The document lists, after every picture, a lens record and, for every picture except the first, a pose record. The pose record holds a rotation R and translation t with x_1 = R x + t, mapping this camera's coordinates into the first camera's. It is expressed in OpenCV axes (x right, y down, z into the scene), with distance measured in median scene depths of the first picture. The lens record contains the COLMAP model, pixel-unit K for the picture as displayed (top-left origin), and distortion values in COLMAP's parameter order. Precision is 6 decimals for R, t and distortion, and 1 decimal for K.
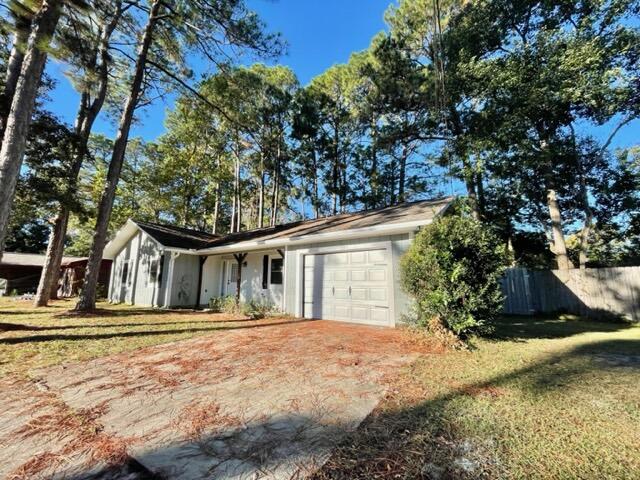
lens RADIAL K [[260.4, 0, 321.8], [0, 260.4, 238.6], [0, 0, 1]] dist [-0.004228, 0.000607]
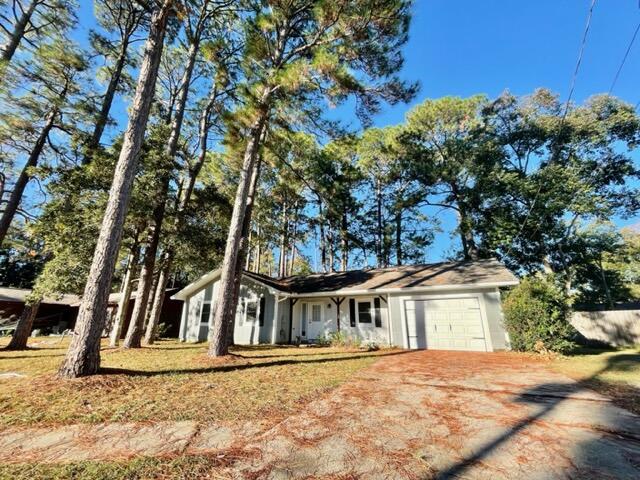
lens RADIAL K [[260.4, 0, 318.1], [0, 260.4, 239.4], [0, 0, 1]] dist [-0.004228, 0.000607]
pose [[0.988740, 0.044393, 0.142906, -0.729666], [-0.023769, 0.989450, -0.142913, -0.047471], [-0.147743, 0.137907, 0.979364, -0.306823]]
